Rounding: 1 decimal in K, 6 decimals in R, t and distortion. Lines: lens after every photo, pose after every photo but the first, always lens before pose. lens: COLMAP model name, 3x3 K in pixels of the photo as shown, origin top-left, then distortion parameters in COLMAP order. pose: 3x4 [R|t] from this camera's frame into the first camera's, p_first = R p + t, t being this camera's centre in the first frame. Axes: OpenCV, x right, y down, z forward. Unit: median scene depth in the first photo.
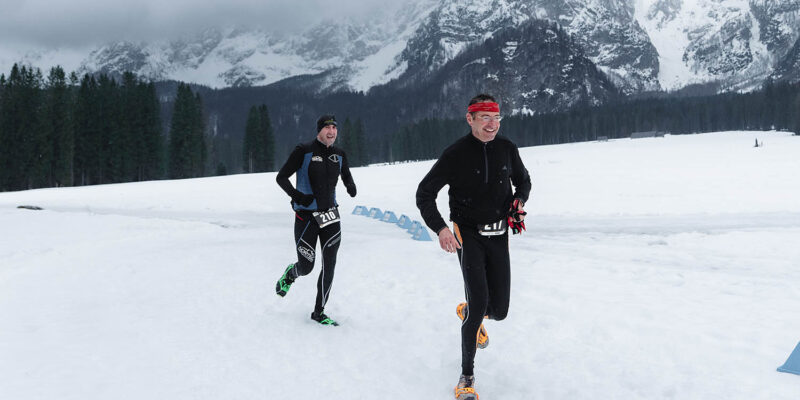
lens RADIAL K [[464.4, 0, 400.2], [0, 464.4, 196.7], [0, 0, 1]] dist [-0.002652, 0.000362]
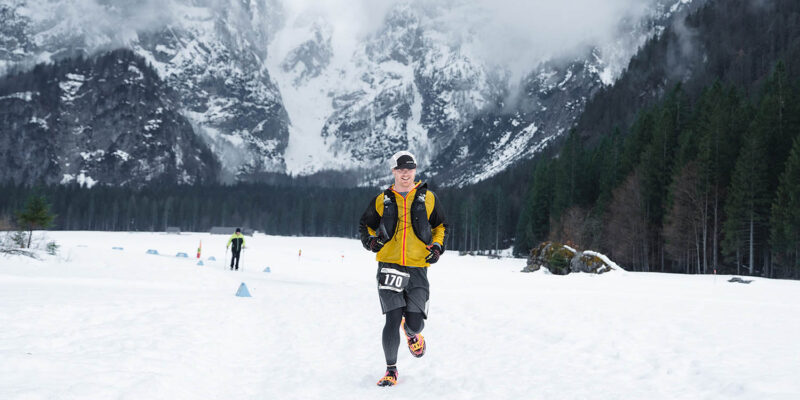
lens RADIAL K [[1210.3, 0, 412.9], [0, 1210.3, 195.8], [0, 0, 1]] dist [0.017706, 0.000000]
pose [[0.920201, 0.113806, 0.374537, 0.052746], [-0.057107, 0.985597, -0.159174, 0.086574], [-0.387258, 0.125084, 0.913447, -0.744787]]
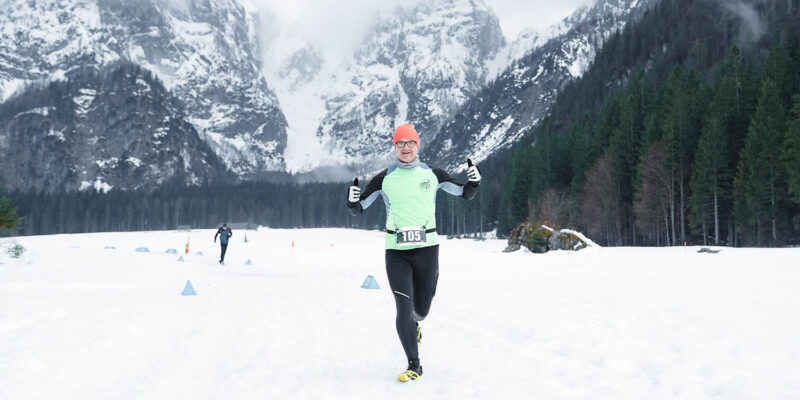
lens RADIAL K [[1079.8, 0, 414.8], [0, 1079.8, 213.4], [0, 0, 1]] dist [0.007580, 0.000000]
pose [[0.921676, 0.062685, 0.382864, 0.075301], [-0.010925, 0.990663, -0.135897, 0.081484], [-0.387807, 0.121071, 0.913755, -0.707263]]
